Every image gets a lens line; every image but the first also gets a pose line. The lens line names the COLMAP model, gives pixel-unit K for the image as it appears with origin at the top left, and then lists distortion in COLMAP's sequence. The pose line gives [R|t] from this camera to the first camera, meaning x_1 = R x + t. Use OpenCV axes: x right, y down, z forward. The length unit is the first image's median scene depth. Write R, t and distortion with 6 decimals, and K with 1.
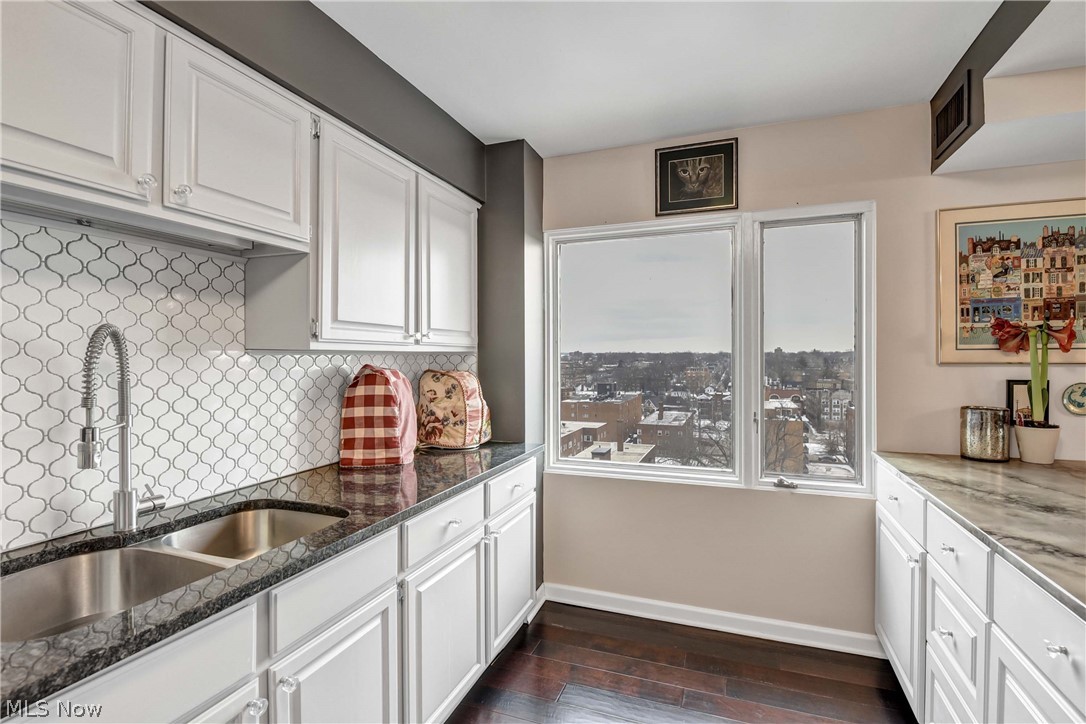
lens RADIAL K [[501.7, 0, 544.2], [0, 501.7, 358.4], [0, 0, 1]] dist [0.001239, -0.005861]
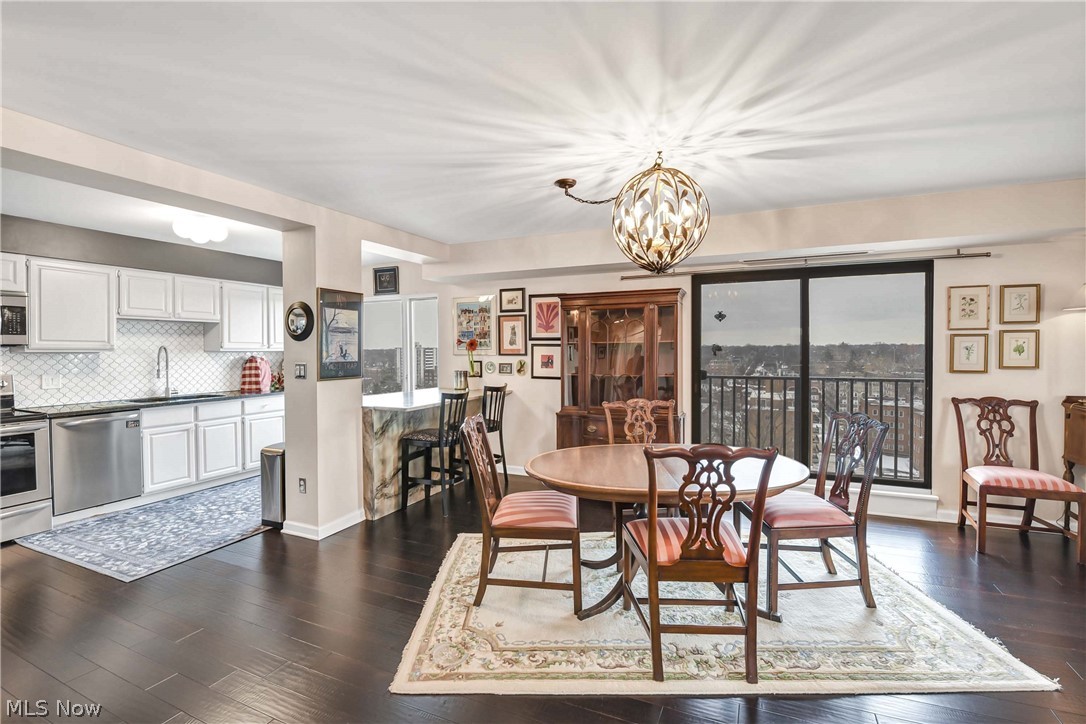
lens RADIAL K [[488.6, 0, 547.6], [0, 488.6, 356.4], [0, 0, 1]] dist [-0.008996, -0.006494]
pose [[0.998890, -0.002574, -0.047044, 1.461562], [0.003028, 0.999949, 0.009585, -0.004330], [0.047017, -0.009717, 0.998847, -1.673257]]
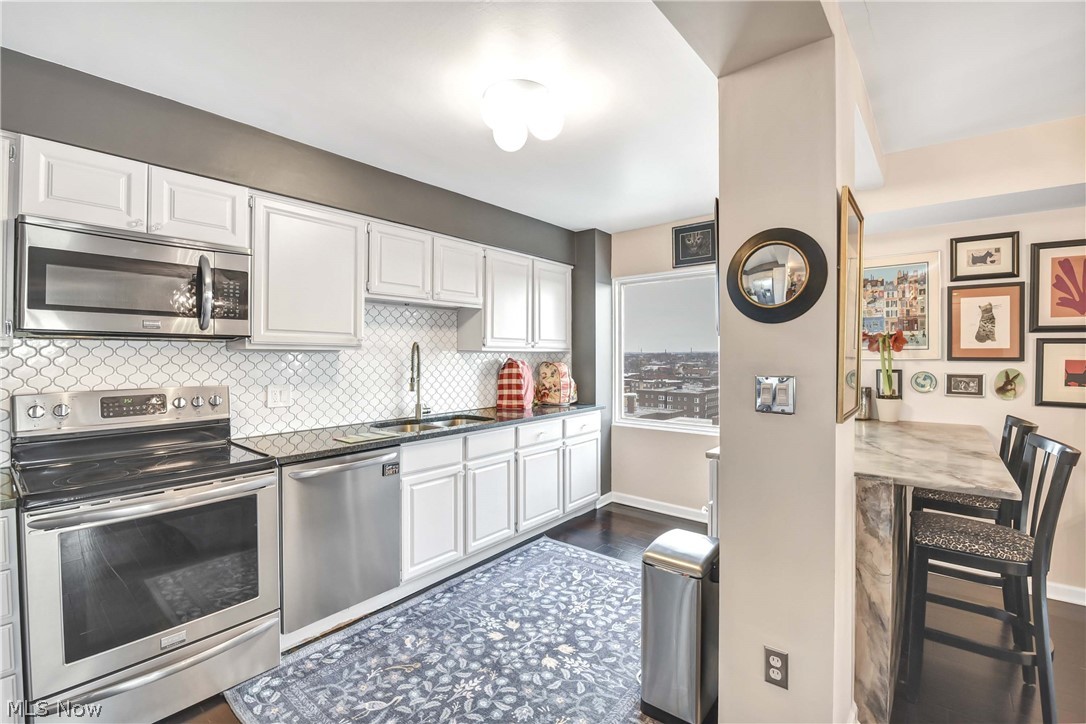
lens RADIAL K [[488.6, 0, 539.1], [0, 488.6, 354.9], [0, 0, 1]] dist [-0.008996, -0.006494]
pose [[0.942224, 0.001771, -0.334978, 0.405602], [-0.002745, 0.999993, -0.002435, 0.004996], [0.334972, 0.003214, 0.942223, -0.779653]]
